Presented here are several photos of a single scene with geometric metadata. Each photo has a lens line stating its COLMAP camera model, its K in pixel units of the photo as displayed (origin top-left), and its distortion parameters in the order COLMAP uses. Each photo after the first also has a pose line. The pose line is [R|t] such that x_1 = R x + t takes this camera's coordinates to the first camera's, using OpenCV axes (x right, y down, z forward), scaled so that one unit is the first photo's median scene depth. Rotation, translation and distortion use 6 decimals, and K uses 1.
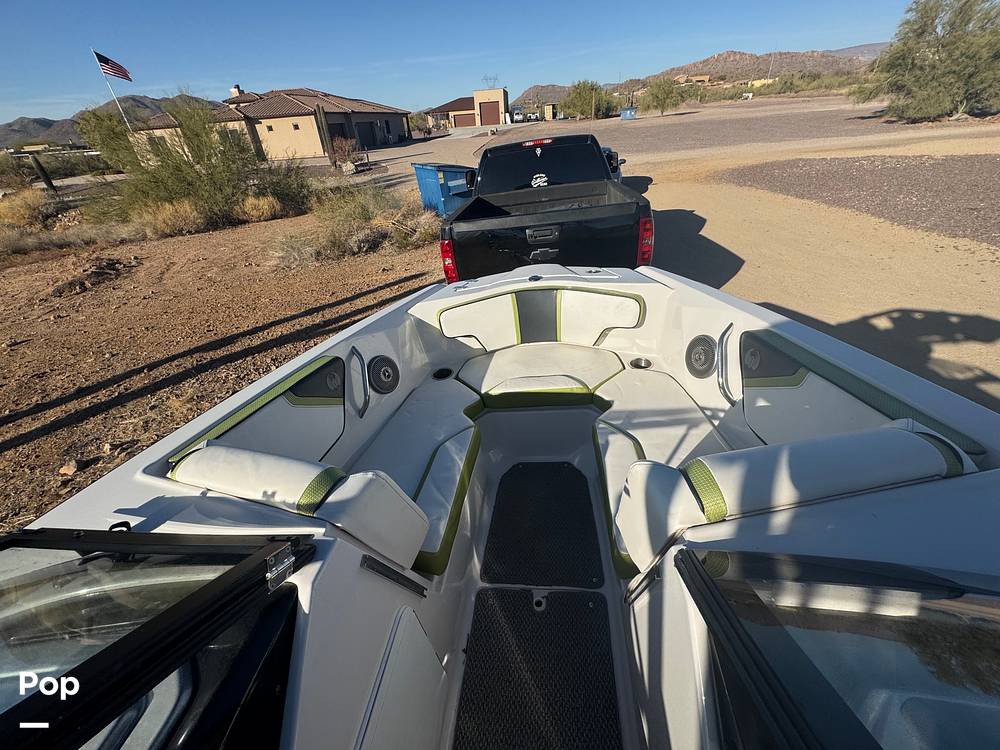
lens RADIAL K [[400.6, 0, 499.7], [0, 400.6, 372.1], [0, 0, 1]] dist [-0.002150, -0.000107]
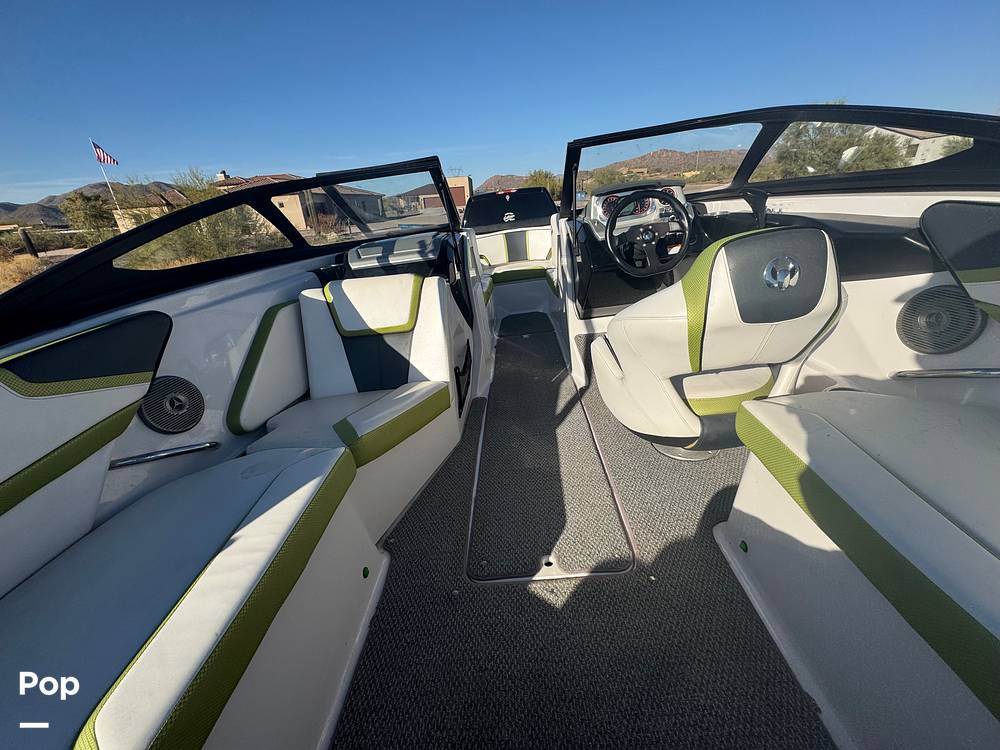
lens RADIAL K [[400.3, 0, 499.1], [0, 400.3, 373.6], [0, 0, 1]] dist [-0.003387, 0.000400]
pose [[0.996818, -0.030897, 0.073473, -0.036119], [0.042312, 0.986326, -0.159282, 0.183495], [-0.067547, 0.161884, 0.984495, -0.188633]]
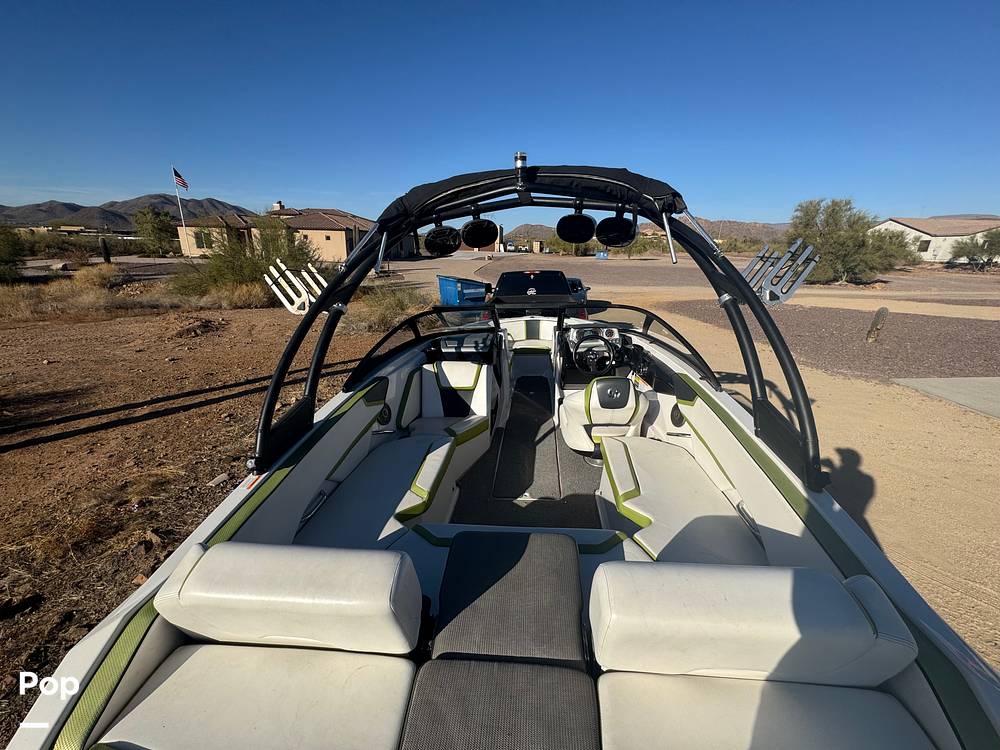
lens RADIAL K [[399.2, 0, 499.1], [0, 399.2, 373.1], [0, 0, 1]] dist [-0.003339, 0.000602]
pose [[0.995350, 0.086542, 0.042286, -0.056793], [-0.072927, 0.963895, -0.256103, 0.215295], [-0.062923, 0.251829, 0.965724, -0.392637]]
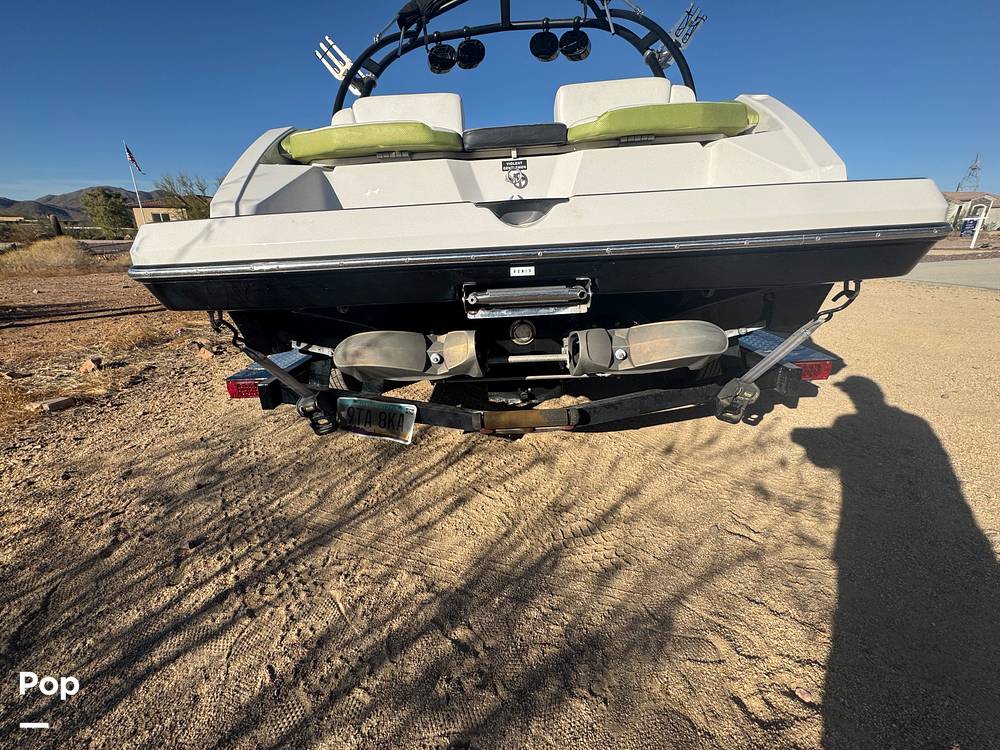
lens RADIAL K [[400.0, 0, 498.4], [0, 400.0, 372.5], [0, 0, 1]] dist [-0.000794, -0.000001]
pose [[0.993720, 0.045702, 0.102136, -0.067657], [-0.020431, 0.971549, -0.235956, 0.460458], [-0.110014, 0.232388, 0.966381, -0.440699]]
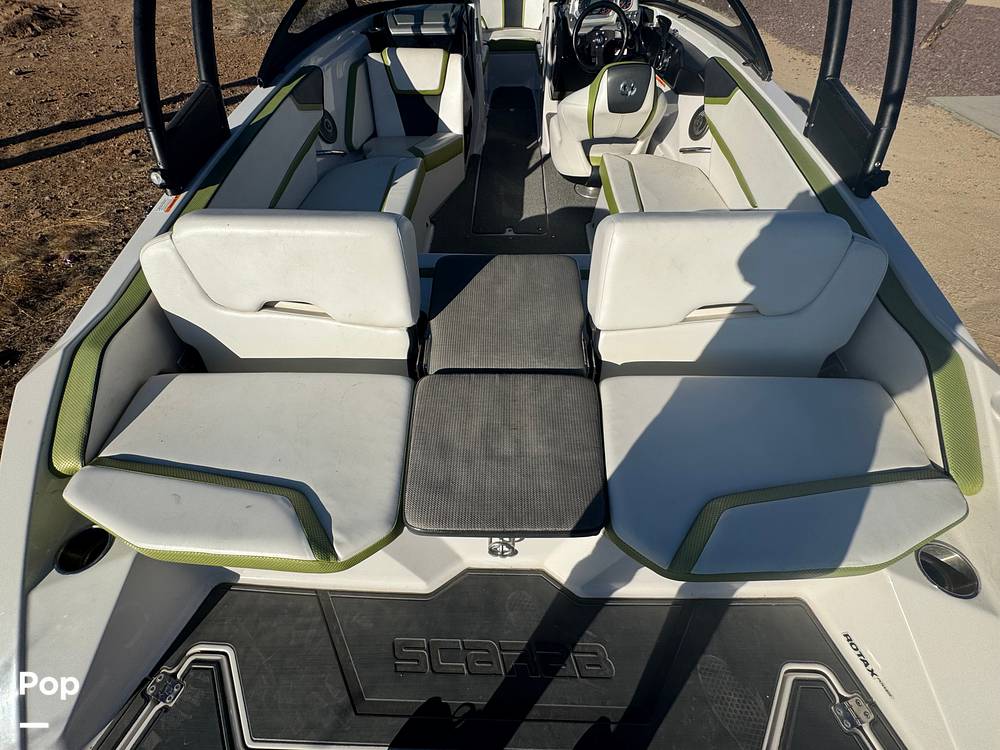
lens RADIAL K [[402.3, 0, 499.1], [0, 402.3, 373.3], [0, 0, 1]] dist [-0.004508, 0.000719]
pose [[0.990044, 0.006507, 0.140605, -0.061179], [-0.051466, 0.946496, 0.318584, 0.232295], [-0.131009, -0.322649, 0.937408, -0.362315]]
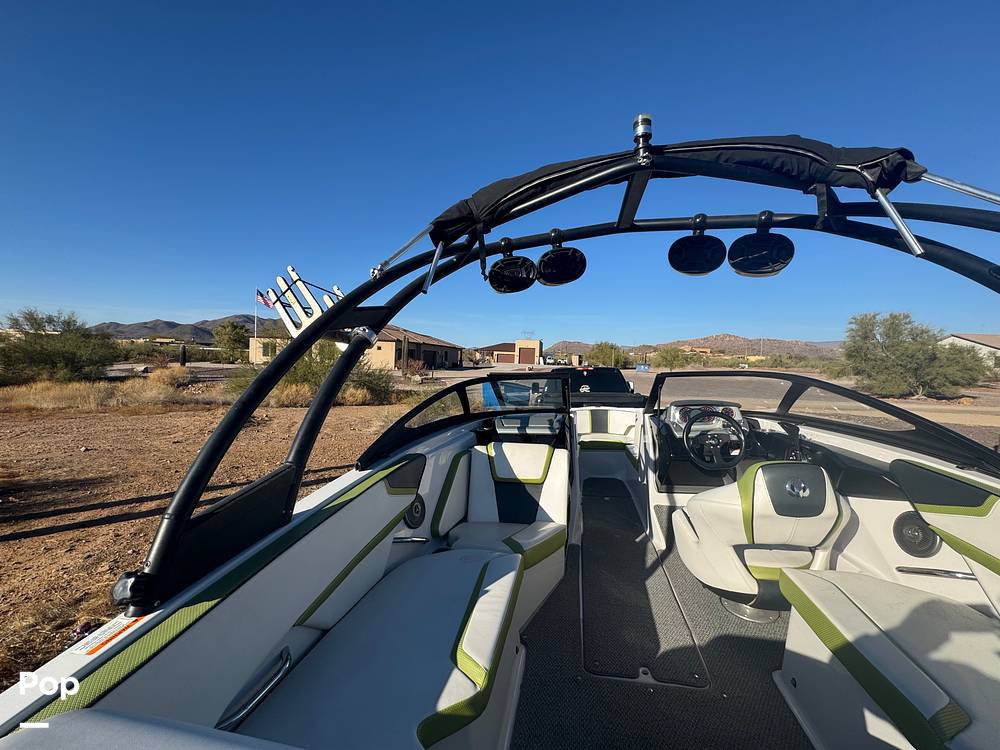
lens RADIAL K [[400.3, 0, 499.1], [0, 400.3, 373.6], [0, 0, 1]] dist [-0.003387, 0.000400]
pose [[0.990972, 0.108905, -0.078193, -0.080813], [-0.133469, 0.856489, -0.498612, 0.208615], [0.012671, 0.504546, 0.863292, -0.281703]]
